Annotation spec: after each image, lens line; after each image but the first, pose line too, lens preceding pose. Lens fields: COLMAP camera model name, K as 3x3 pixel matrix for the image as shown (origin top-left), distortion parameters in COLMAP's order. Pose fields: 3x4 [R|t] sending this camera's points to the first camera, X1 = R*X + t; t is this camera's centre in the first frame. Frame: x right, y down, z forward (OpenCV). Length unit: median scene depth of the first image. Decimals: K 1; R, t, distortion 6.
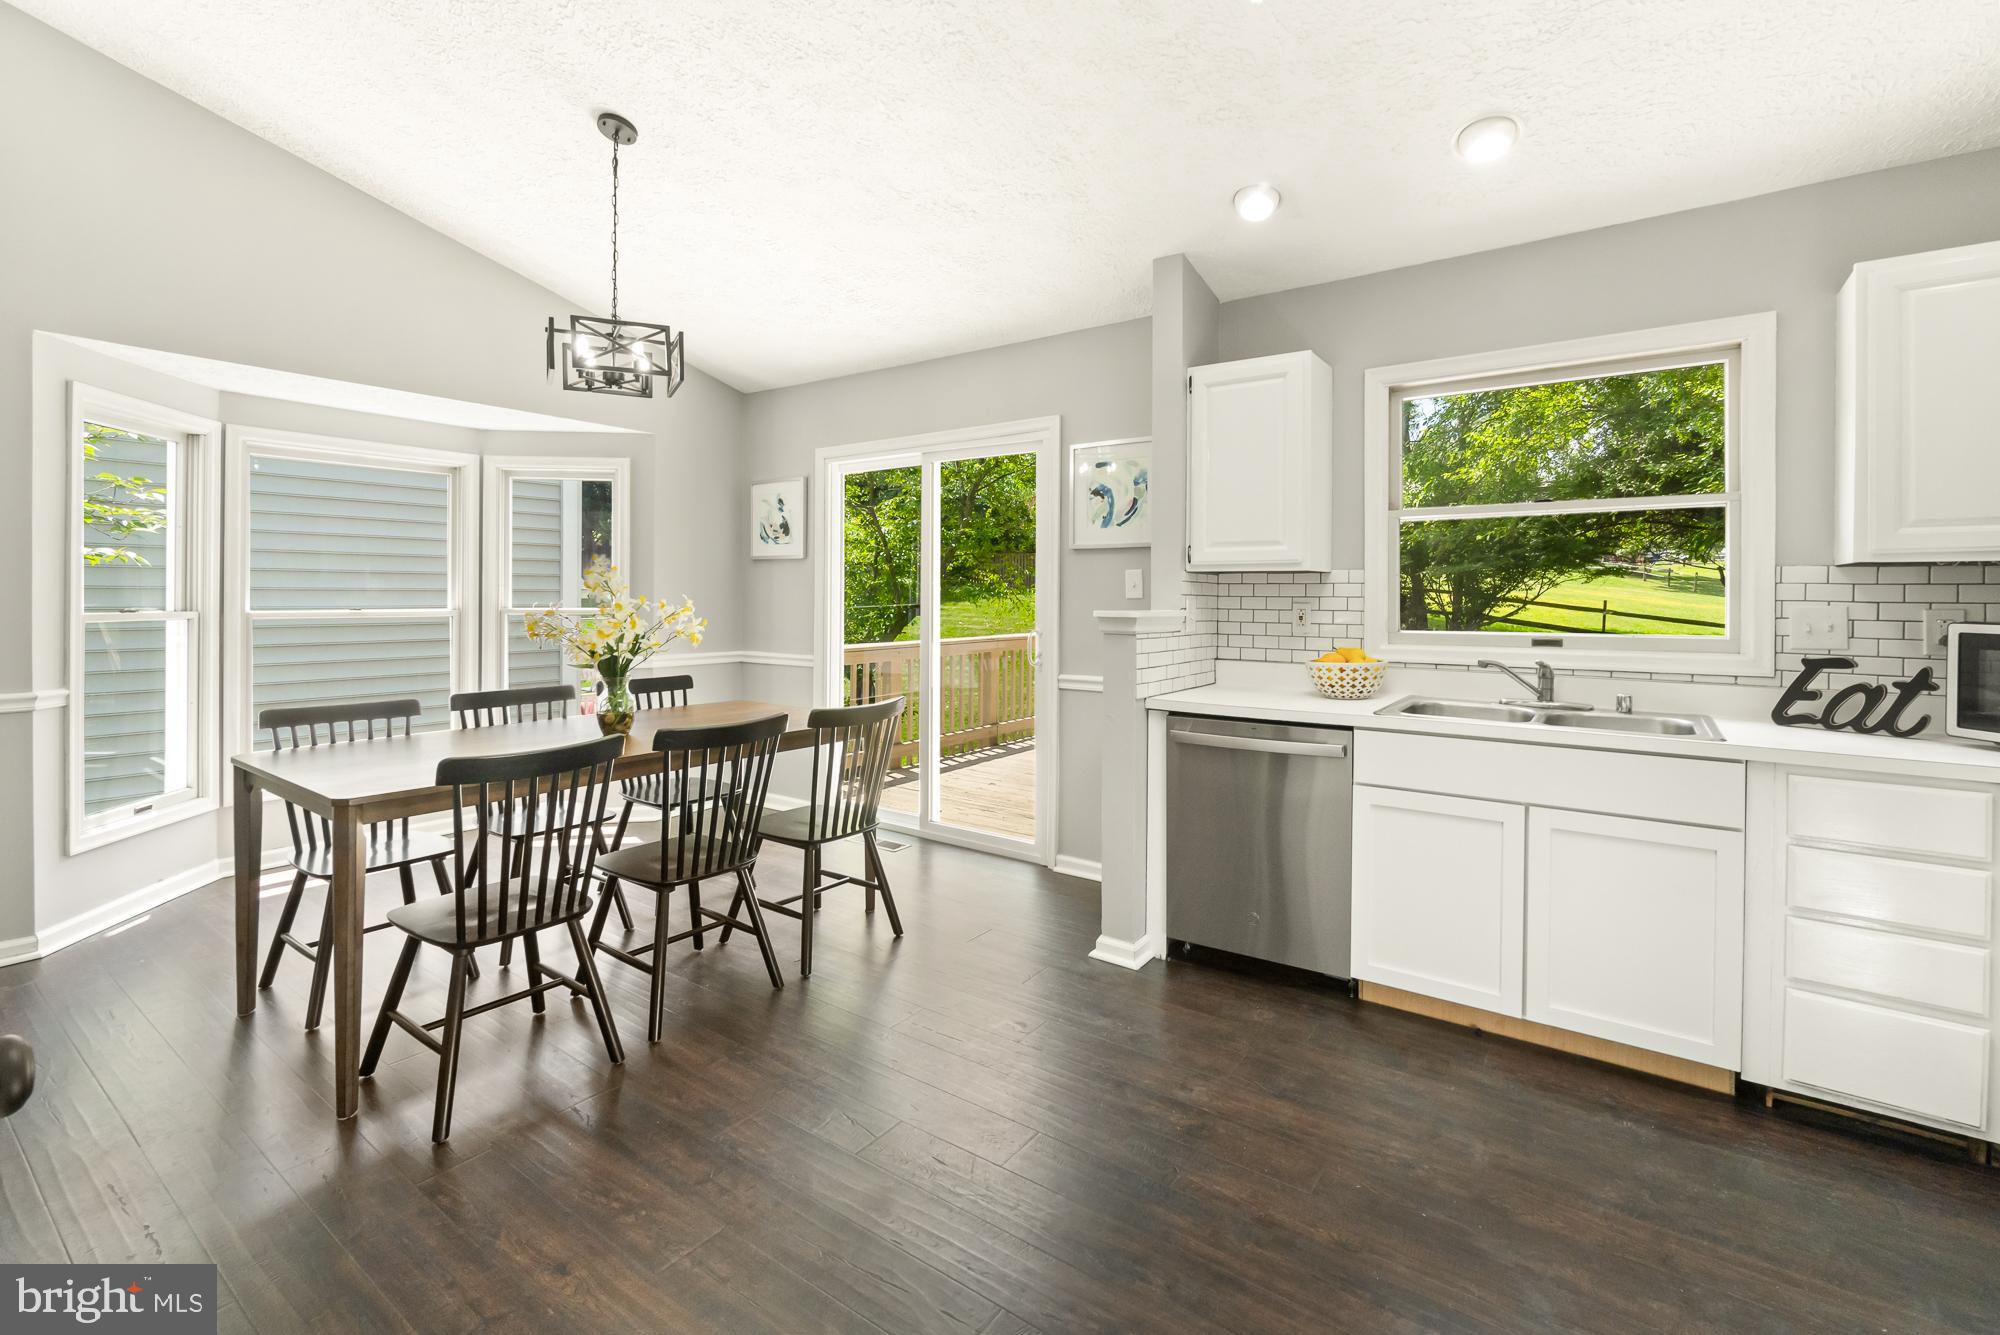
lens RADIAL K [[846.9, 0, 1003.5], [0, 846.9, 598.7], [0, 0, 1]] dist [-0.020993, 0.001246]
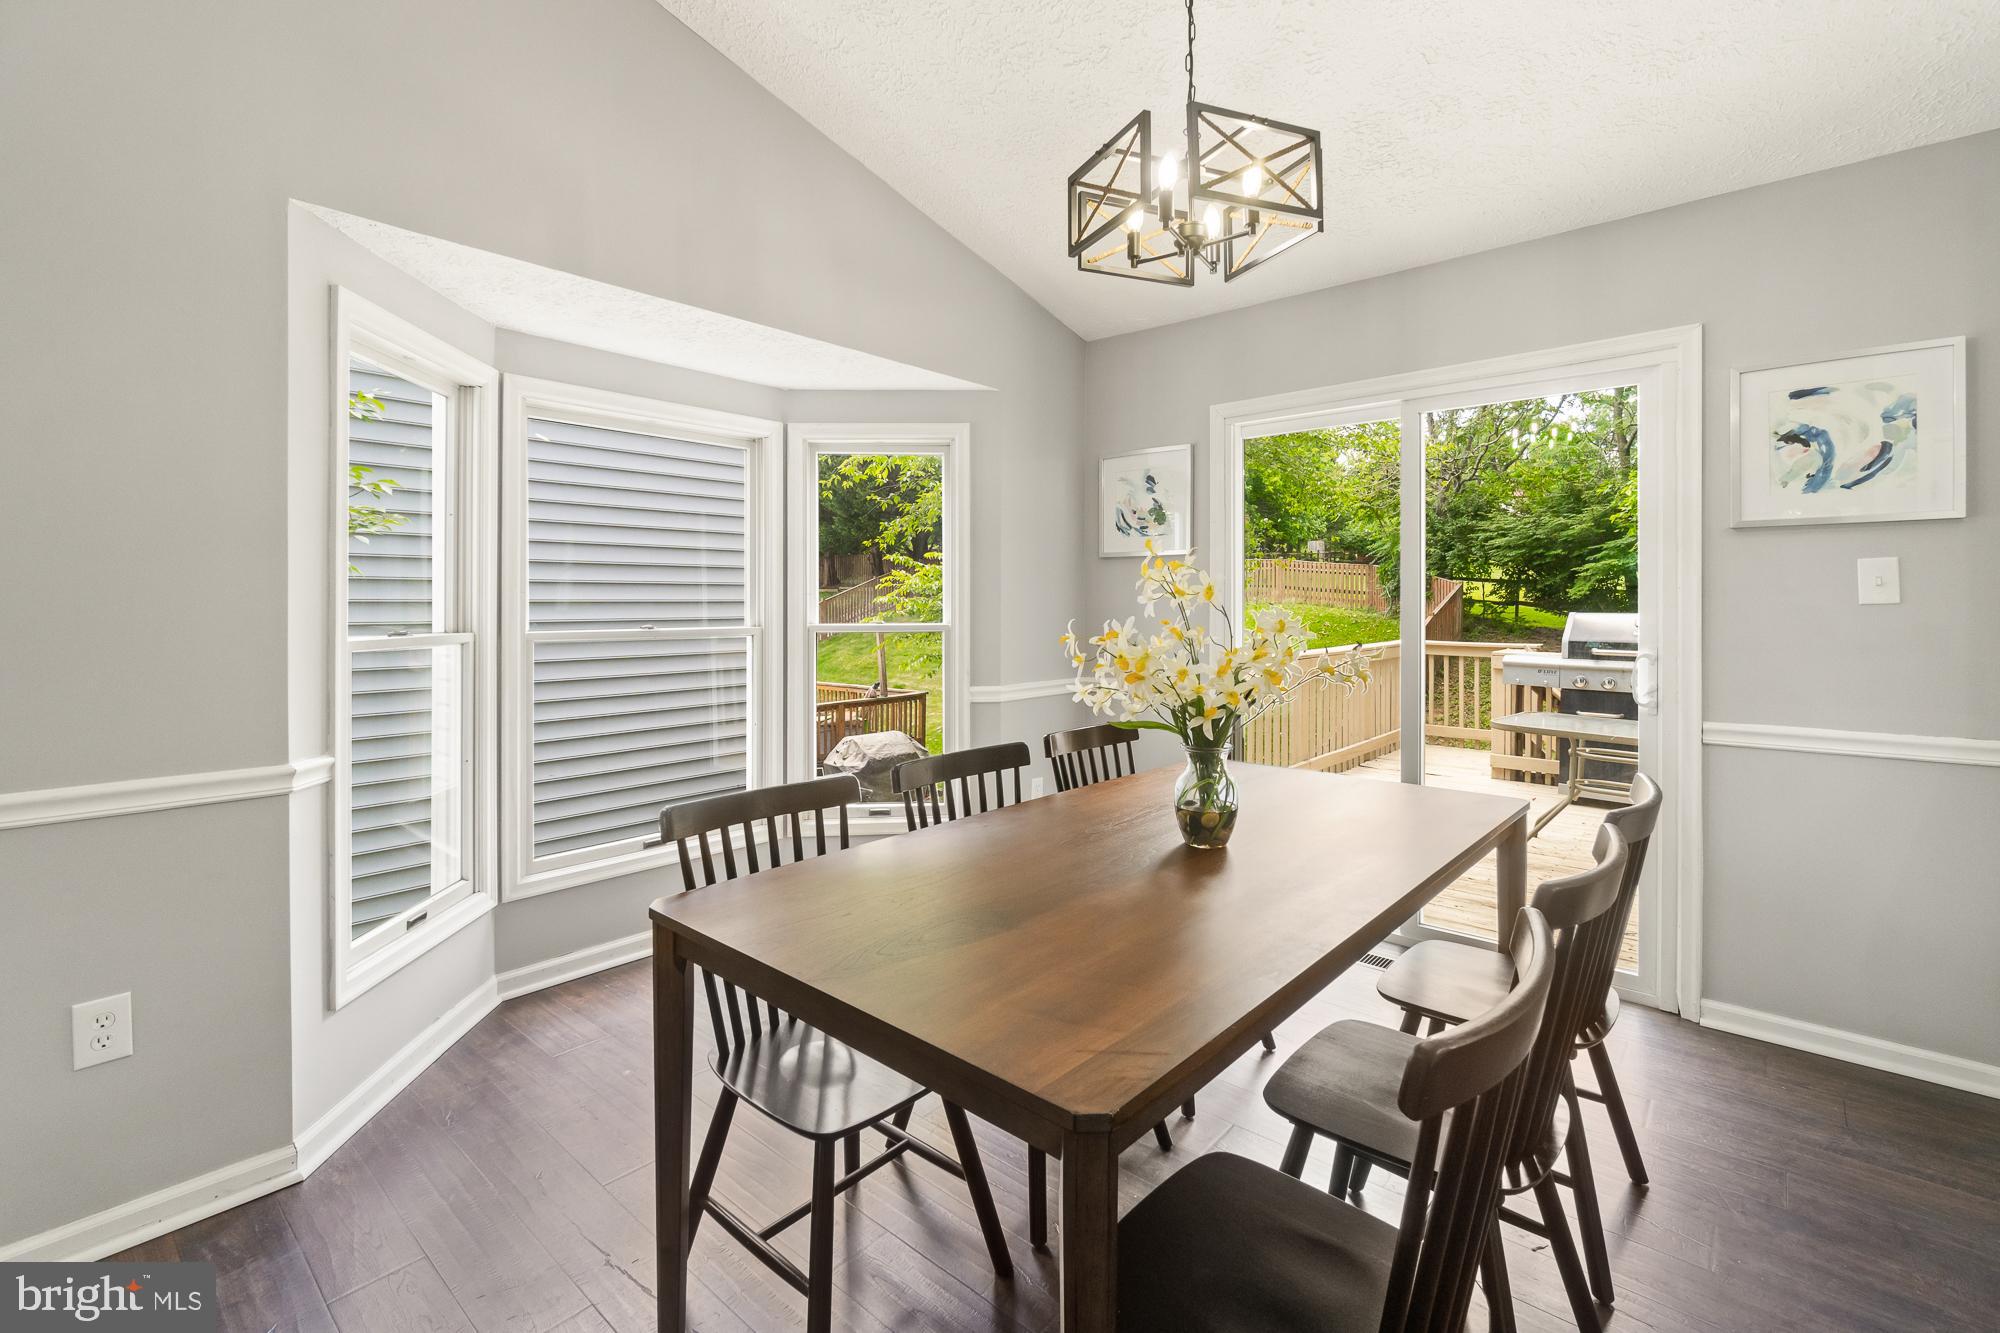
lens RADIAL K [[883.1, 0, 1022.1], [0, 883.1, 603.6], [0, 0, 1]] dist [-0.020061, 0.001770]
pose [[0.993870, -0.008381, -0.110233, -0.518691], [0.007724, 0.999950, -0.006388, -0.001413], [0.110281, 0.005498, 0.993885, 0.377685]]
